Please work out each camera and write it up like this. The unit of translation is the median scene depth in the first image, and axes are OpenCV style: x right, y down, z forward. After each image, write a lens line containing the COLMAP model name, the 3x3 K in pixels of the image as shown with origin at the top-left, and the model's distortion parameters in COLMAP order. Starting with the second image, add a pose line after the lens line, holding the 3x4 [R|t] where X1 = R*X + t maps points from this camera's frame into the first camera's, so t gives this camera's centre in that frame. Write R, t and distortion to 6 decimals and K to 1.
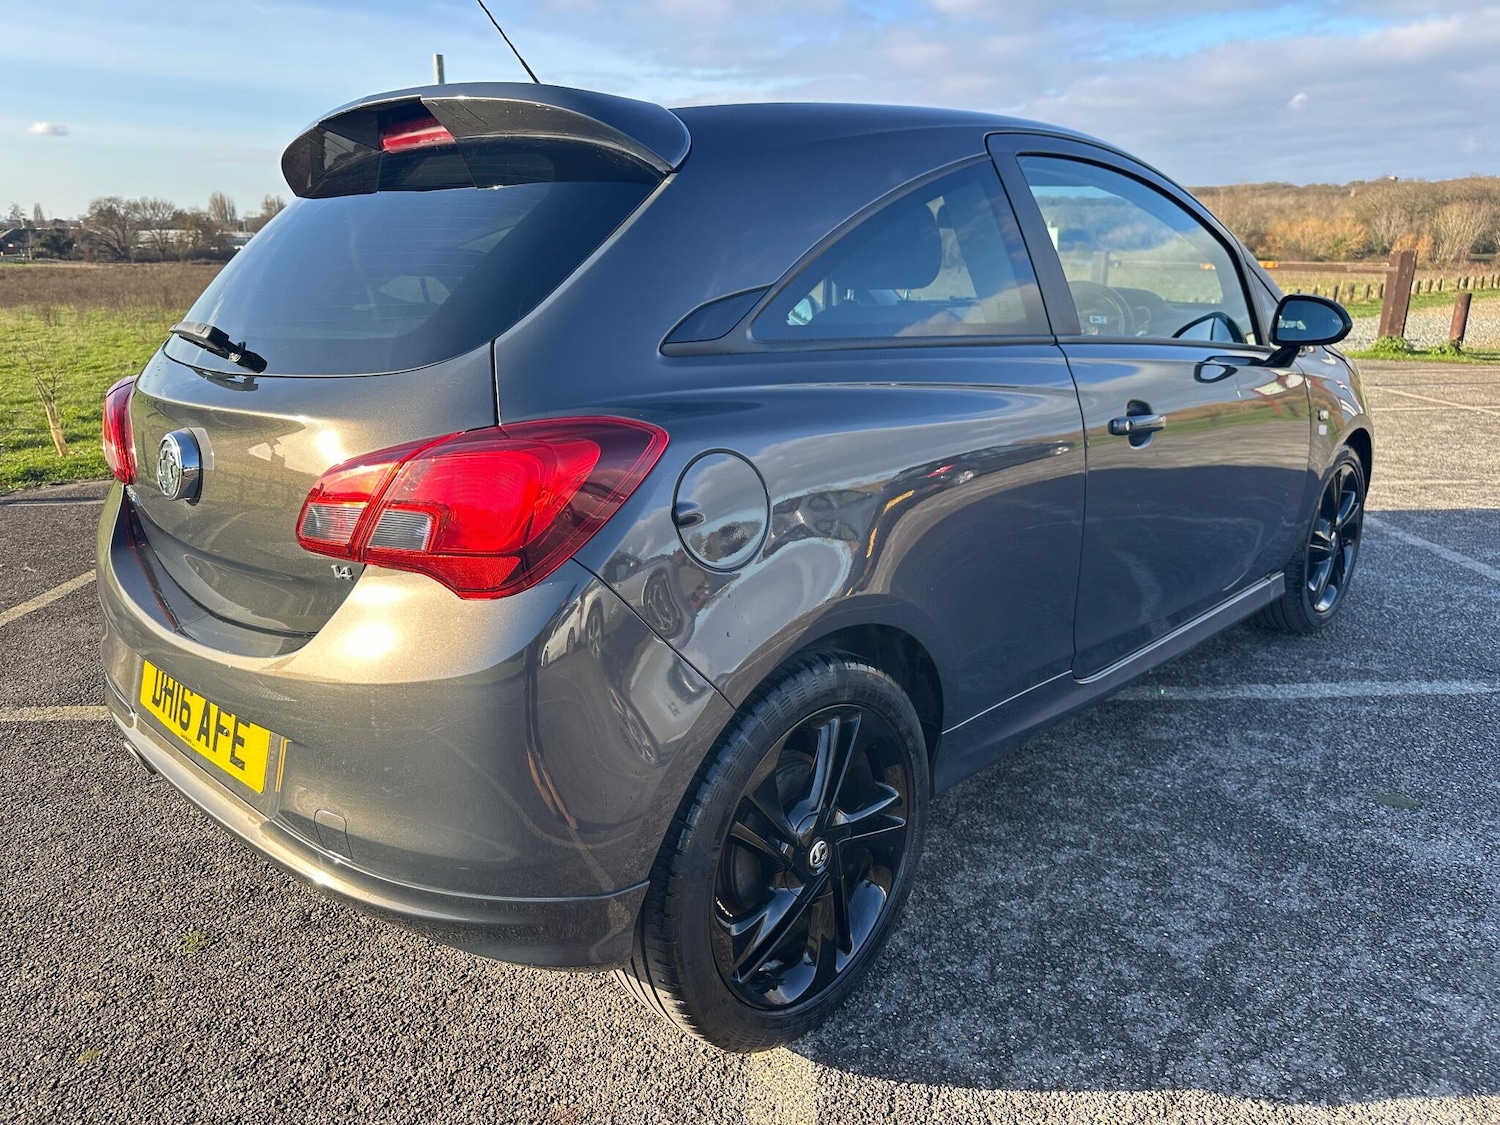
lens RADIAL K [[1086.7, 0, 750.6], [0, 1086.7, 565.9], [0, 0, 1]] dist [-0.000485, -0.010156]
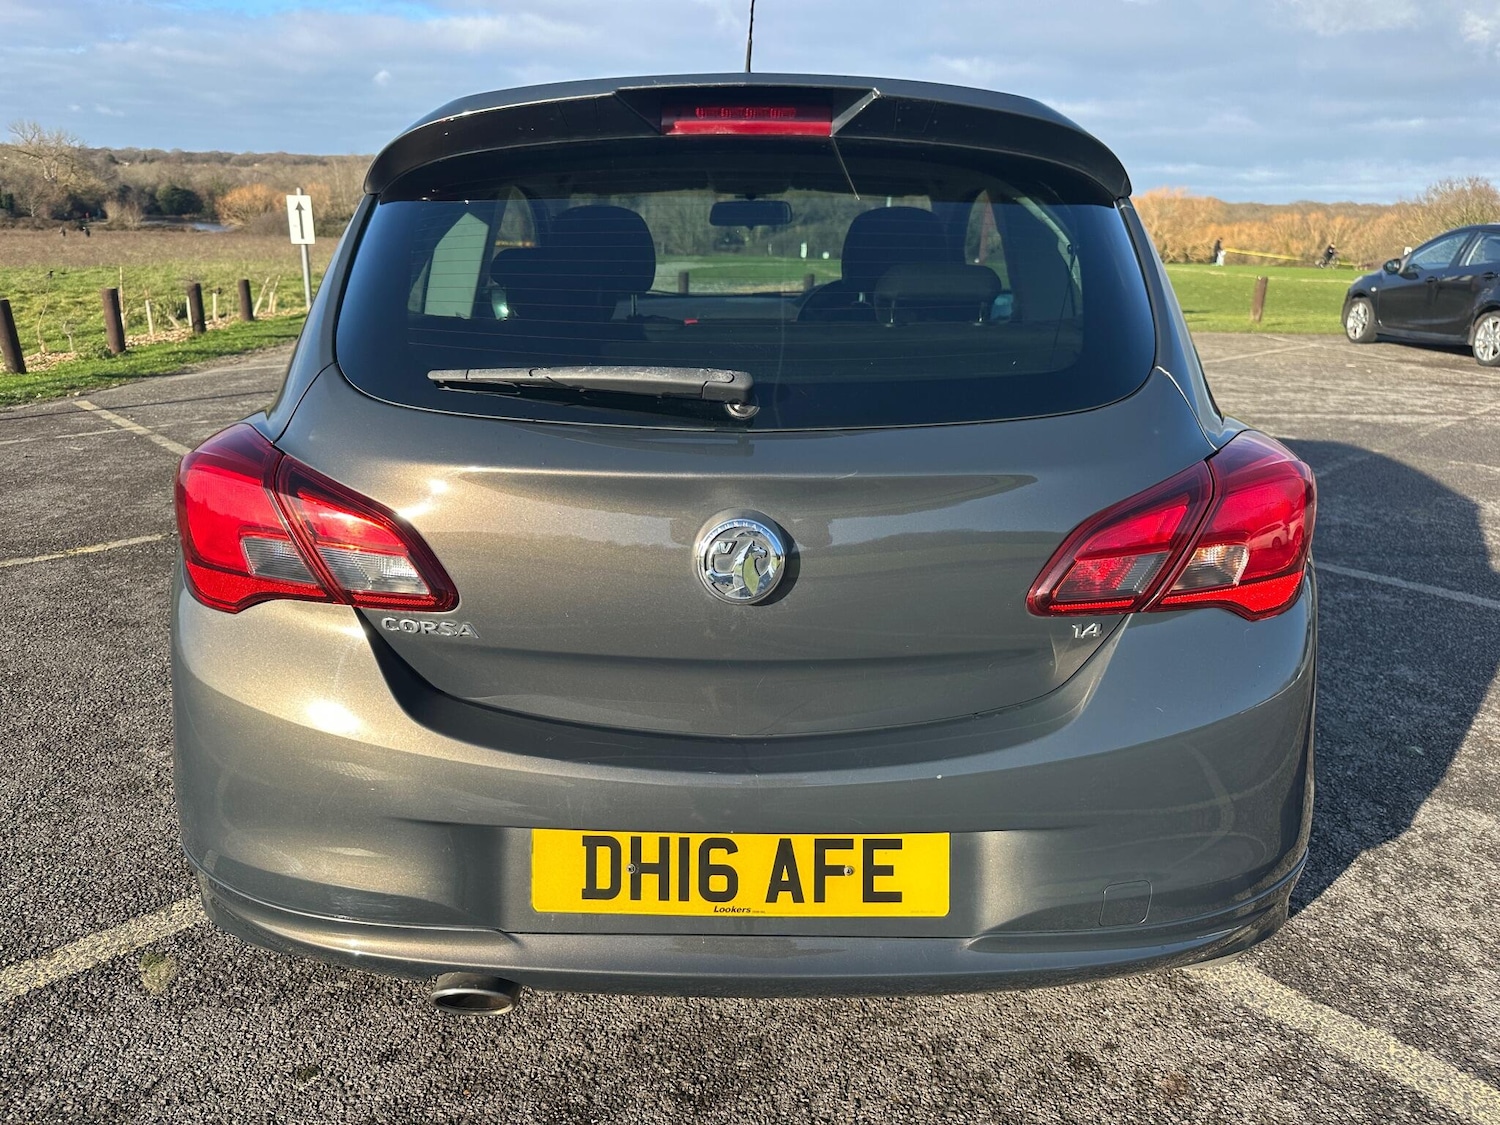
lens RADIAL K [[1086.3, 0, 753.6], [0, 1086.3, 564.8], [0, 0, 1]] dist [-0.000450, -0.005925]
pose [[0.723556, -0.183144, 0.665527, -0.834087], [0.165872, 0.982040, 0.089909, -0.124759], [-0.670040, 0.045337, 0.740939, 0.354655]]
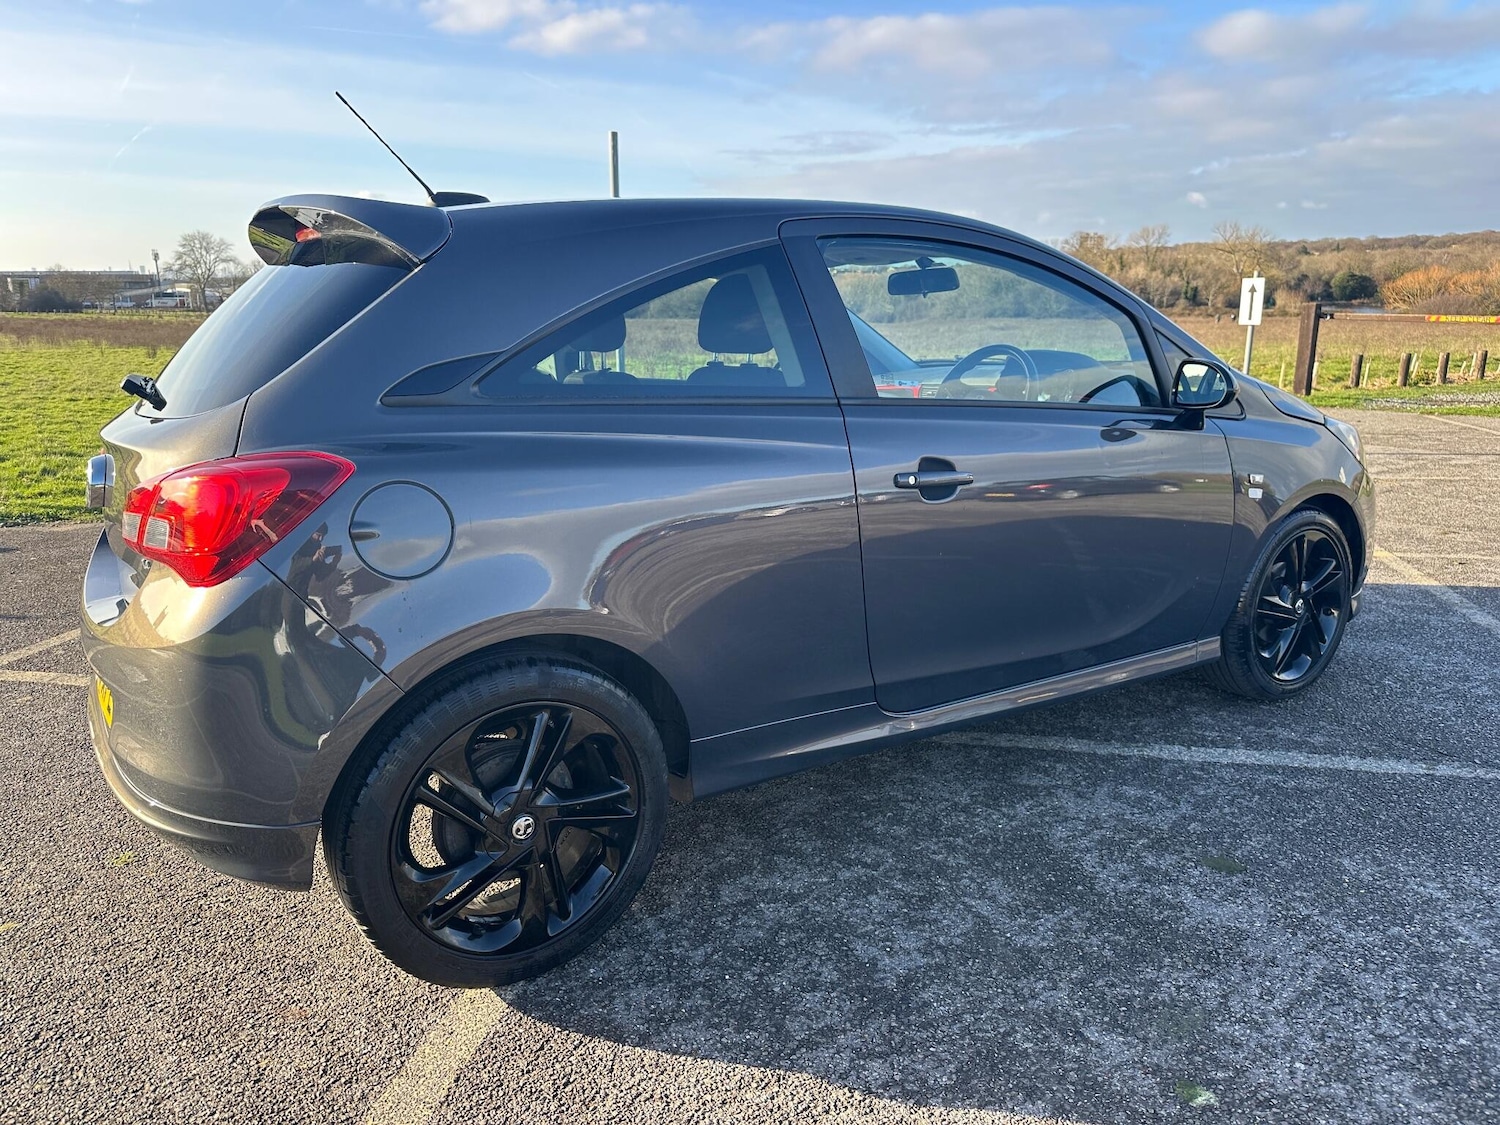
lens RADIAL K [[1086.3, 0, 753.6], [0, 1086.3, 564.8], [0, 0, 1]] dist [-0.000450, -0.005925]
pose [[0.974519, 0.050679, -0.218506, 0.447402], [-0.060513, 0.997423, -0.038549, 0.008556], [0.215990, 0.050789, 0.975074, -0.092217]]
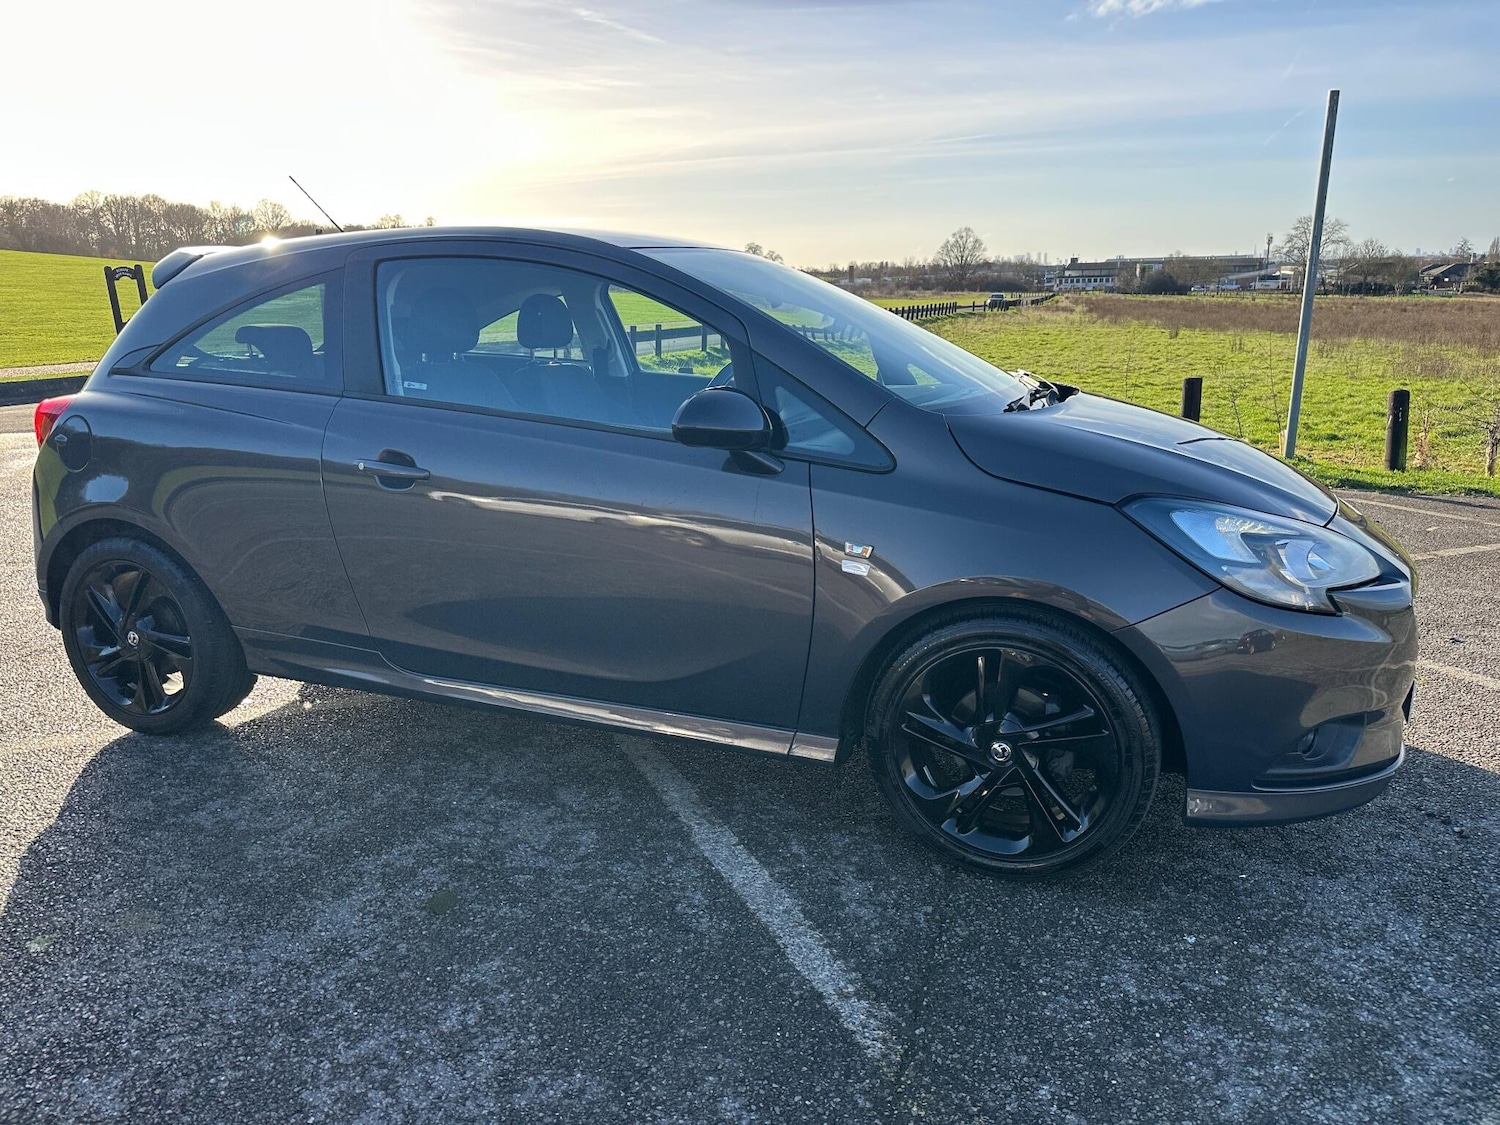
lens RADIAL K [[1075.6, 0, 749.2], [0, 1075.6, 551.3], [0, 0, 1]] dist [0.023553, -0.045860]
pose [[0.381867, 0.213240, -0.899281, 1.758880], [-0.248132, 0.960950, 0.122498, -0.314670], [0.890285, 0.176362, 0.419867, 0.922884]]
